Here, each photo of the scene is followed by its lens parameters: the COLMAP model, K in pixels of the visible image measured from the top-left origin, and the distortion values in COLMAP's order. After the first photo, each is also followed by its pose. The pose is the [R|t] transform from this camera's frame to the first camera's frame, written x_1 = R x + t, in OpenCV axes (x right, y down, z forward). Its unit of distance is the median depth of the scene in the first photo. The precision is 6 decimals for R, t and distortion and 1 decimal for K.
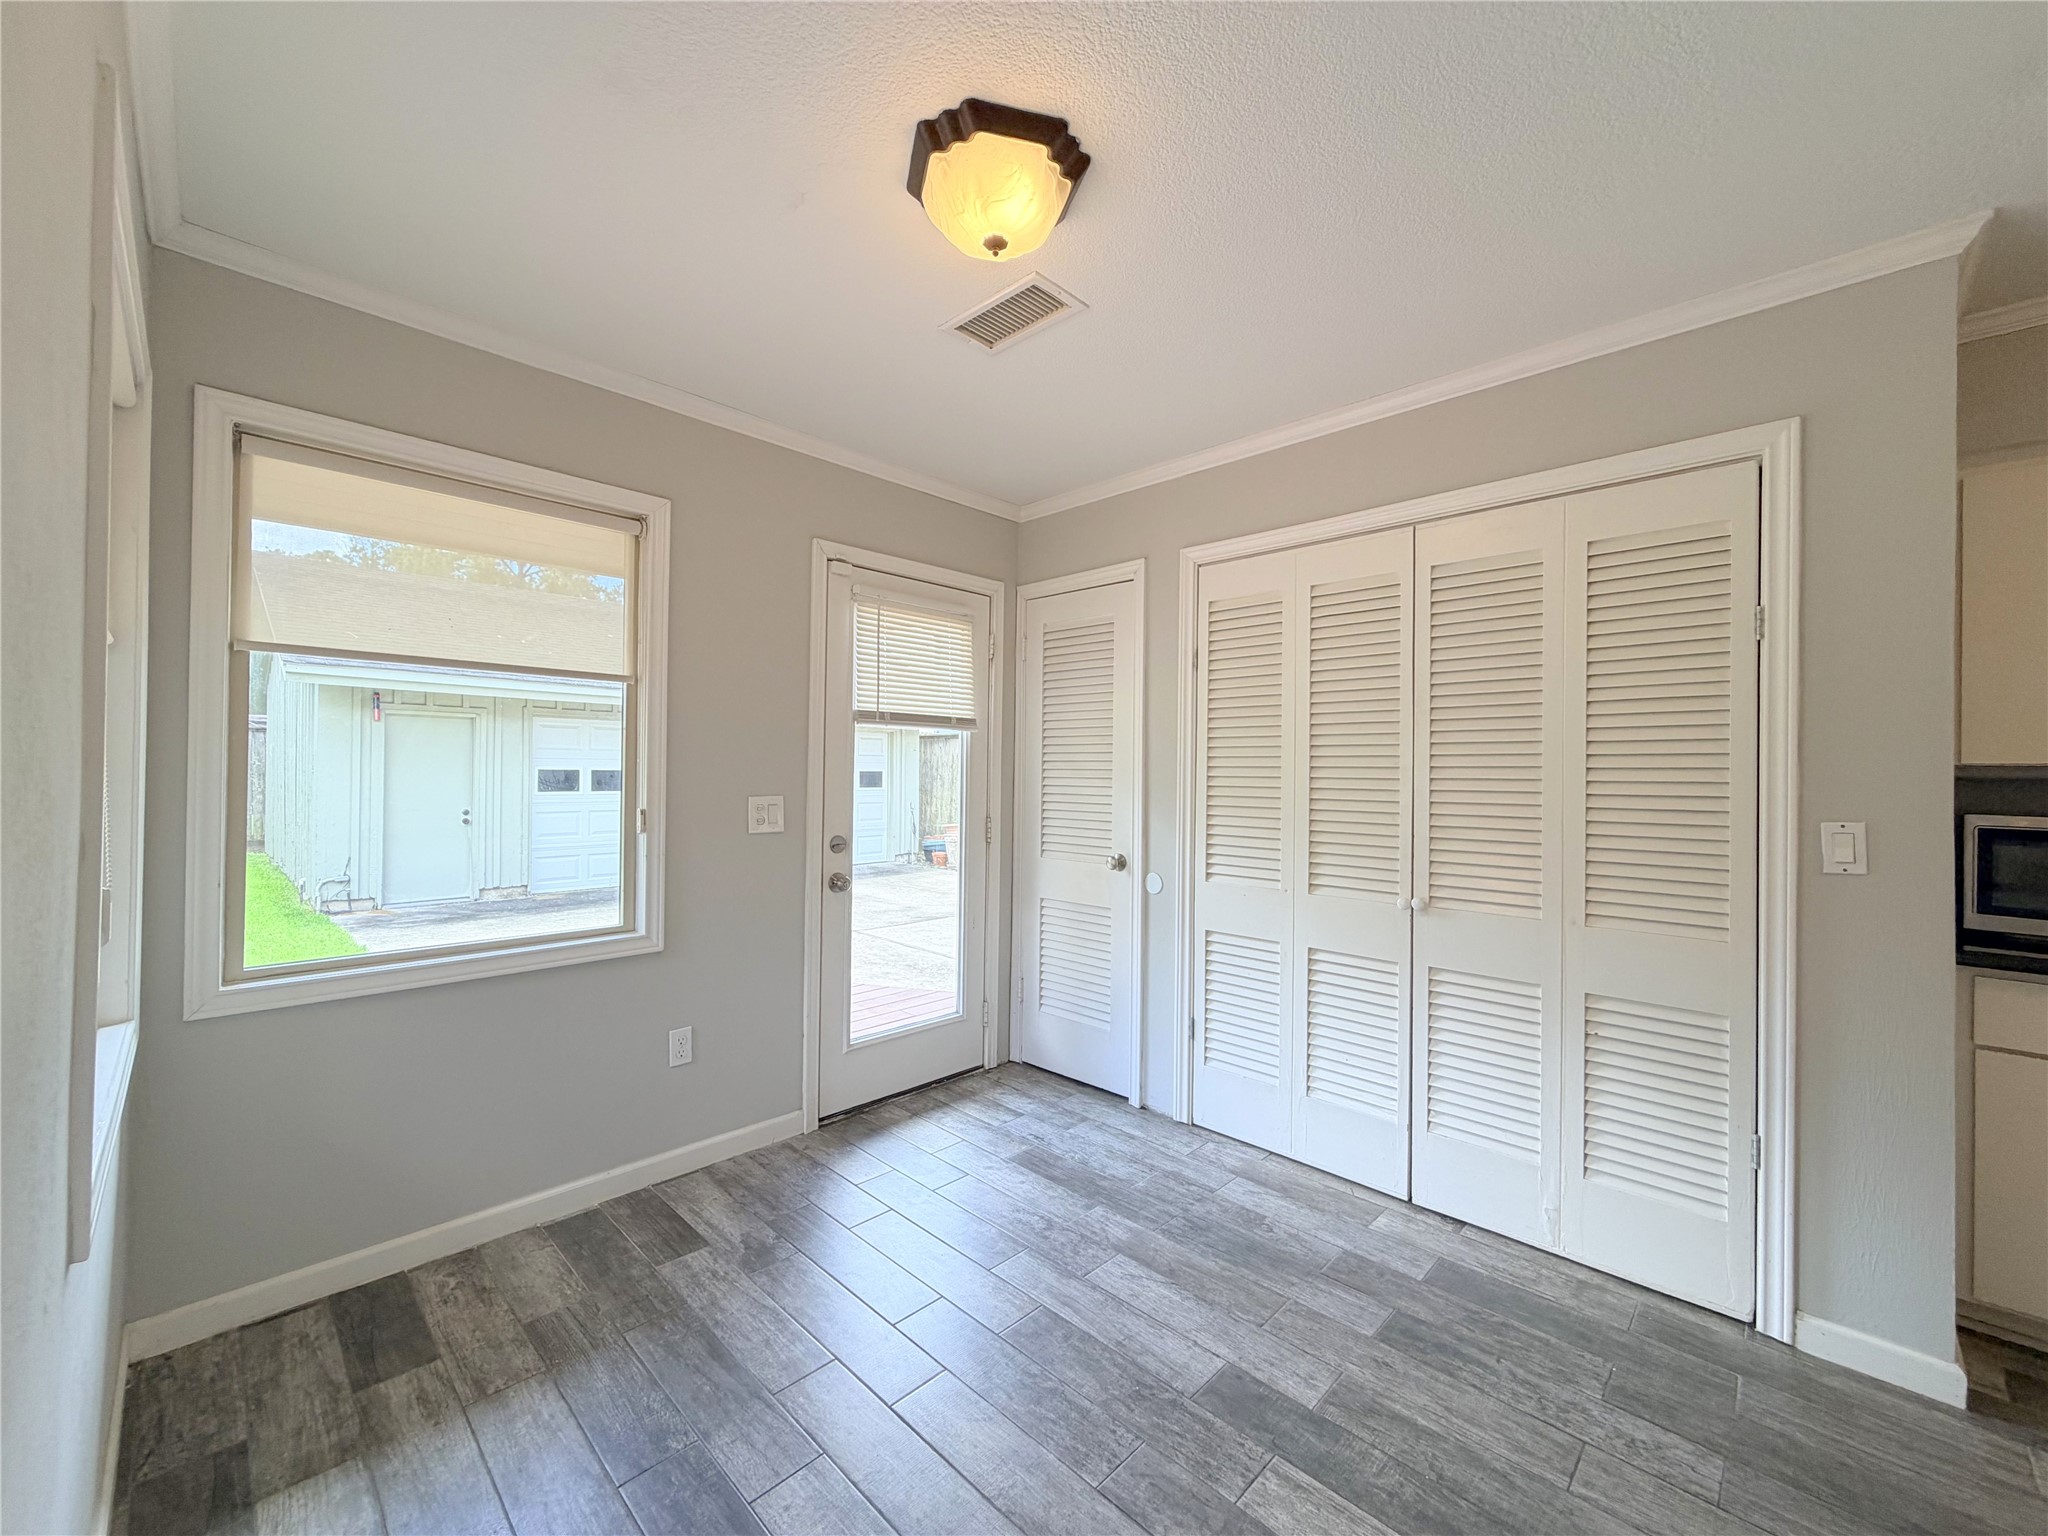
lens RADIAL K [[813.4, 0, 1018.8], [0, 813.4, 765.4], [0, 0, 1]] dist [-0.000622, -0.000054]
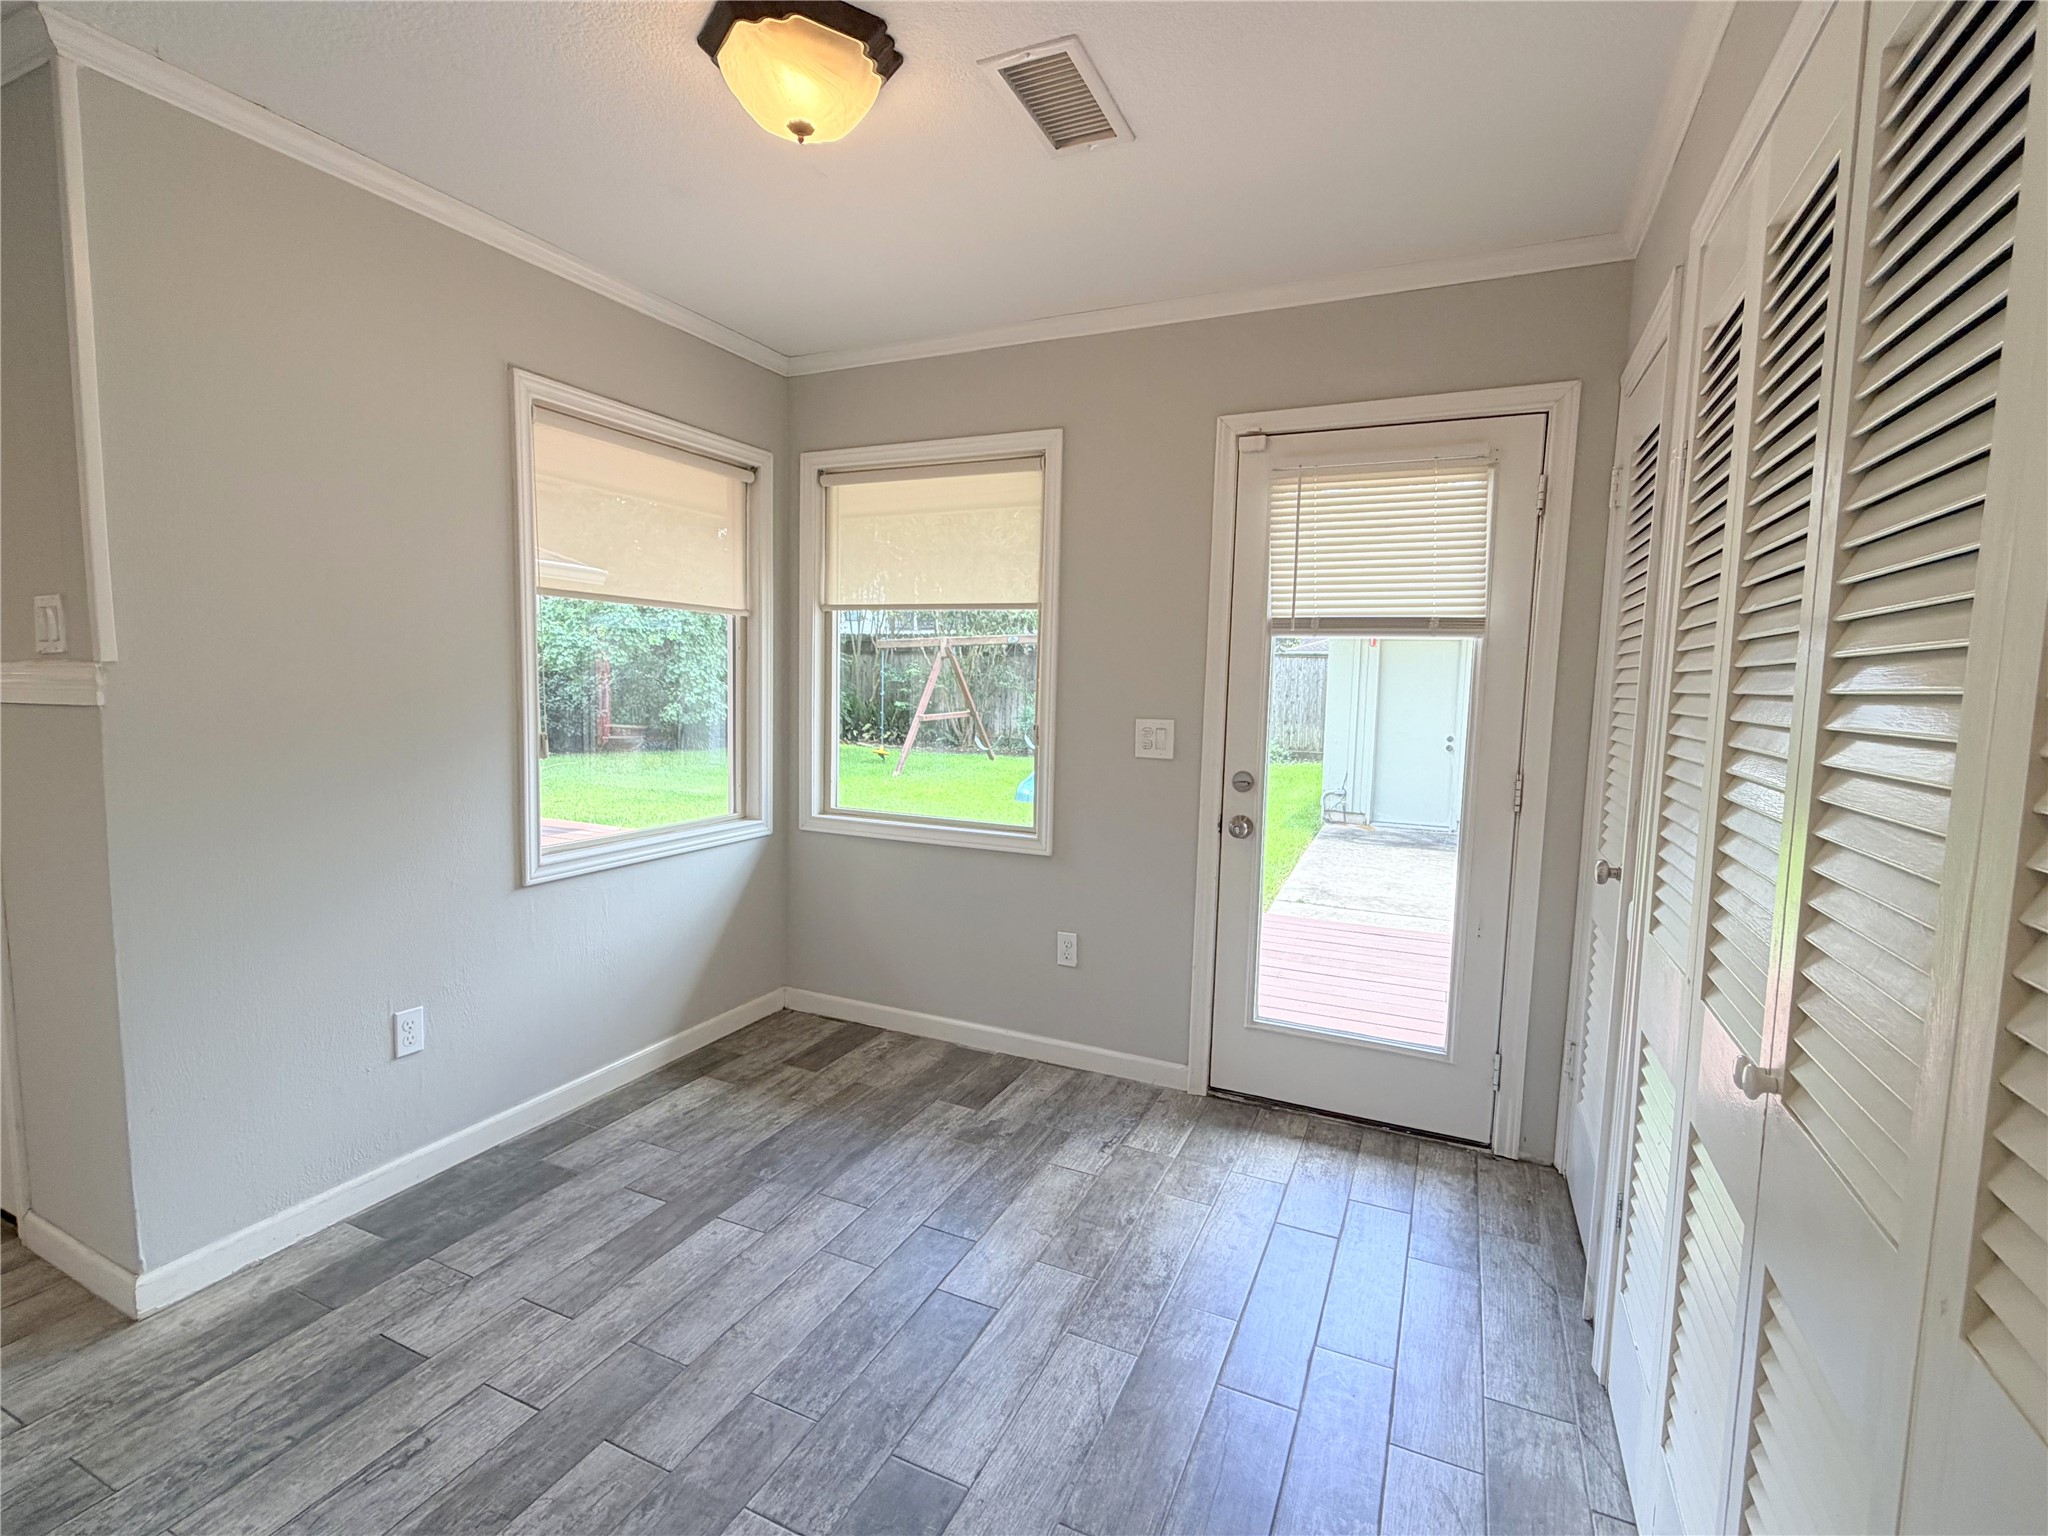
lens RADIAL K [[950.3, 0, 1022.9], [0, 950.3, 766.2], [0, 0, 1]] dist [0.001169, -0.000094]
pose [[0.341362, 0.084464, -0.936129, 0.662130], [-0.011793, 0.996261, 0.085589, 0.000090], [0.939858, -0.018177, 0.341082, 0.487296]]
